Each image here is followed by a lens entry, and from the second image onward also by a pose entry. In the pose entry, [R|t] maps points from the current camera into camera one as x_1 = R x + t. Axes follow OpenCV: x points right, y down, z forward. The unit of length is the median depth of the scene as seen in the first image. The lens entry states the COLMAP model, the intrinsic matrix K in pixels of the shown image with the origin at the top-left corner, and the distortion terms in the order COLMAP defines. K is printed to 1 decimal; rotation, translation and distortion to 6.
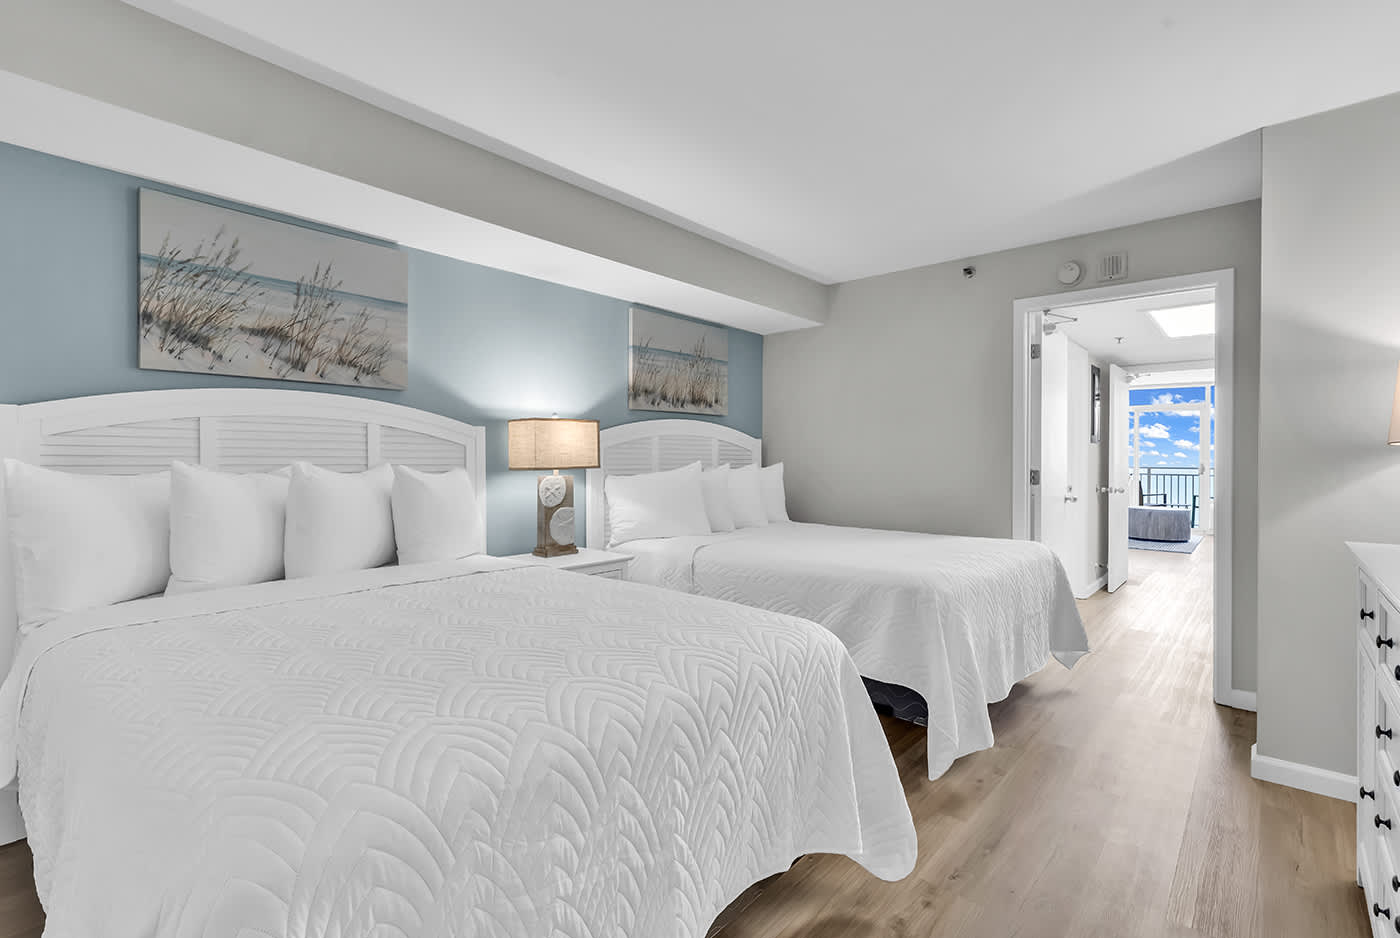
lens RADIAL K [[649.2, 0, 707.3], [0, 649.2, 464.1], [0, 0, 1]] dist [0.004895, 0.000308]
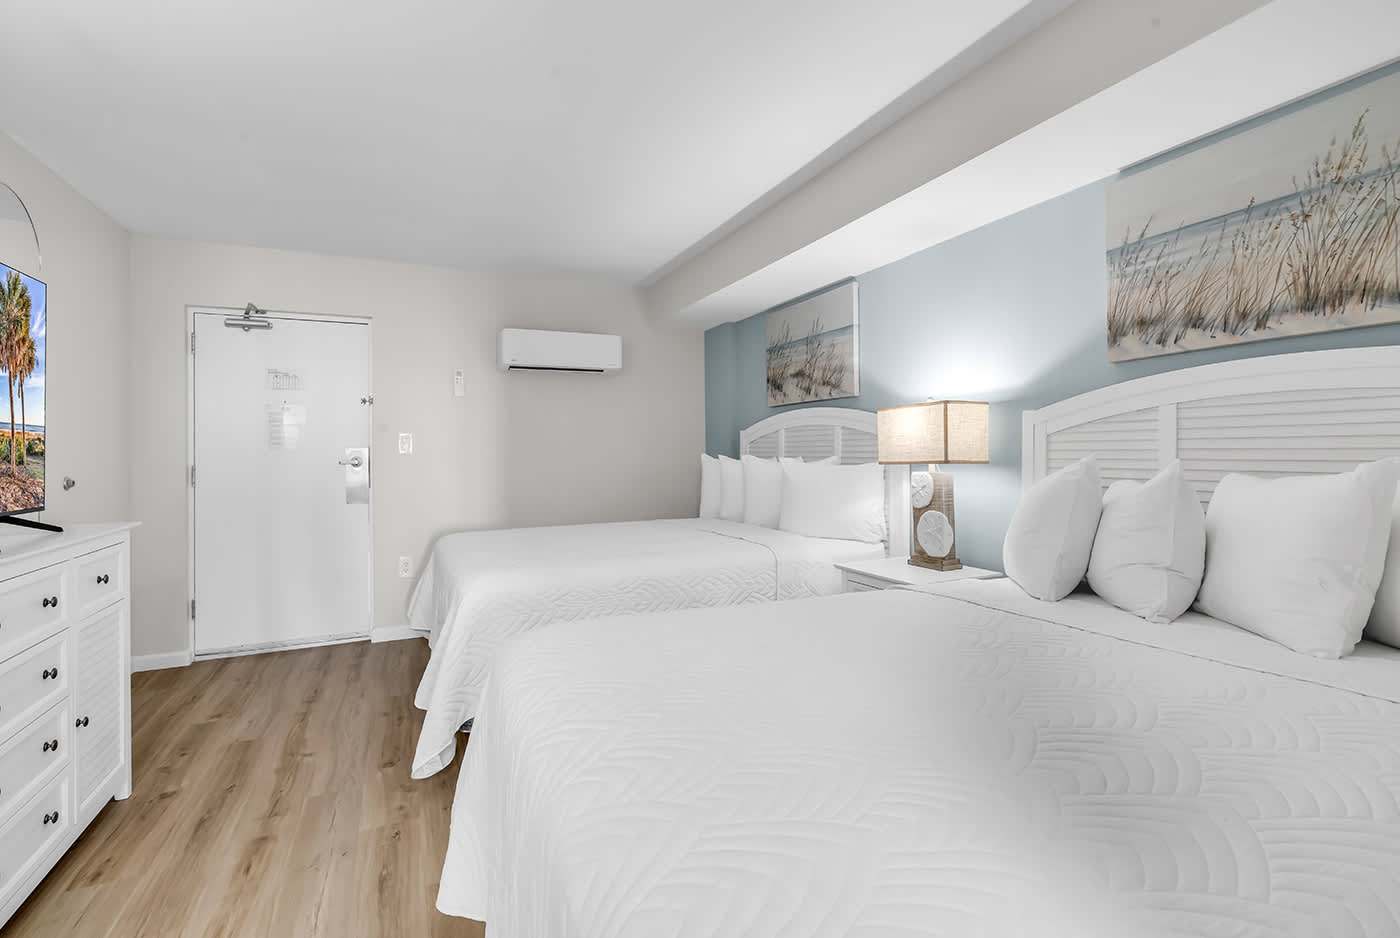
lens RADIAL K [[650.9, 0, 694.9], [0, 650.9, 449.0], [0, 0, 1]] dist [-0.004328, -0.000356]
pose [[-0.422615, -0.008482, -0.906270, 0.852946], [-0.002787, 0.999964, -0.008059, -0.005169], [0.906305, -0.000881, -0.422623, 1.404935]]
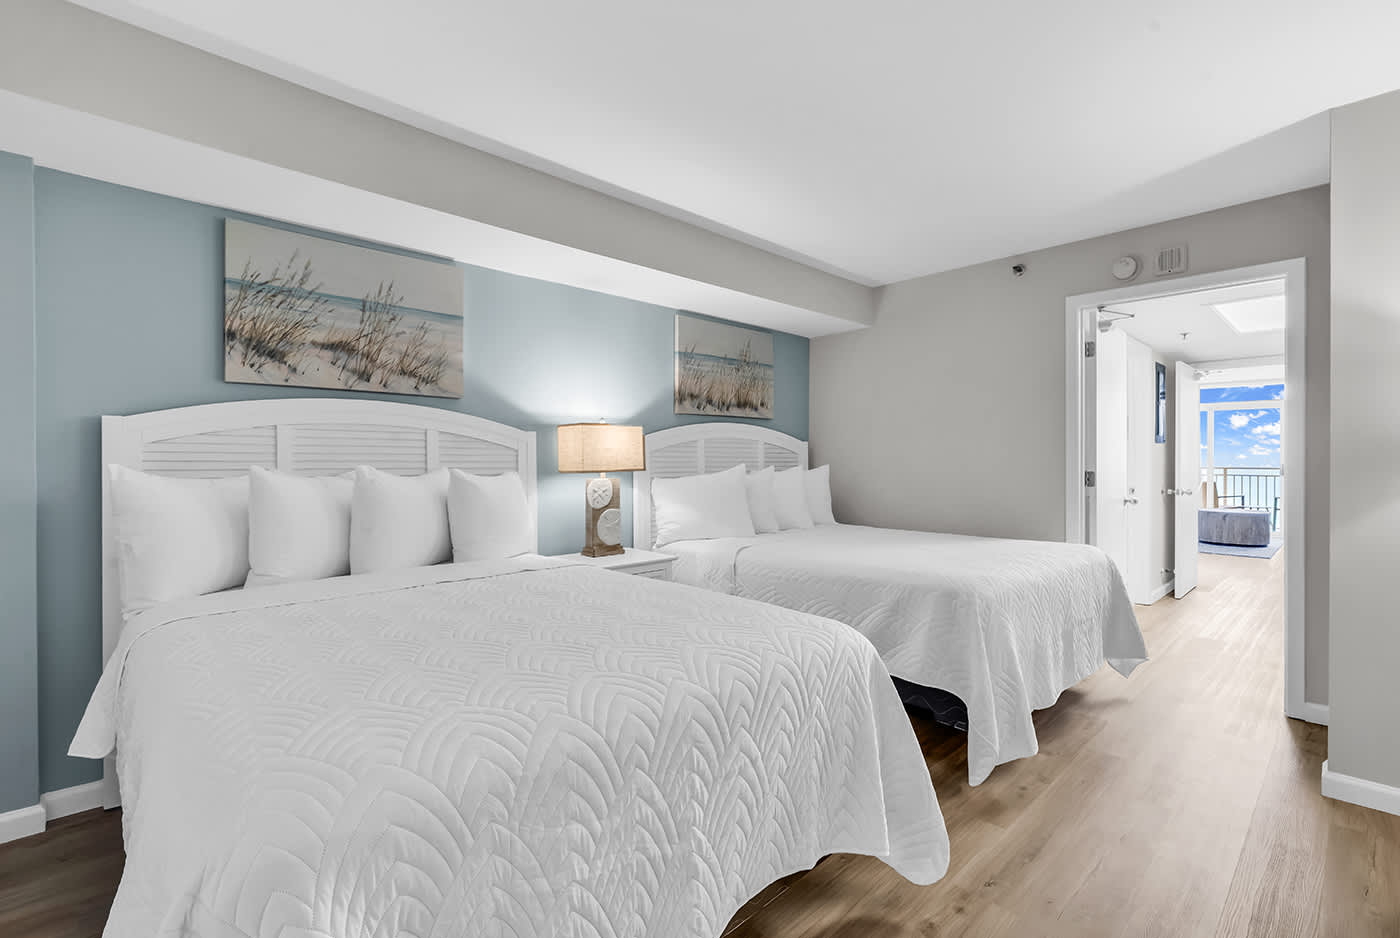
lens RADIAL K [[638.3, 0, 708.4], [0, 638.3, 465.4], [0, 0, 1]] dist [0.000585, -0.000294]
pose [[0.996127, -0.004143, -0.087826, 0.031371], [0.003964, 0.999990, -0.002212, 0.000108], [0.087834, 0.001855, 0.996133, -0.001808]]
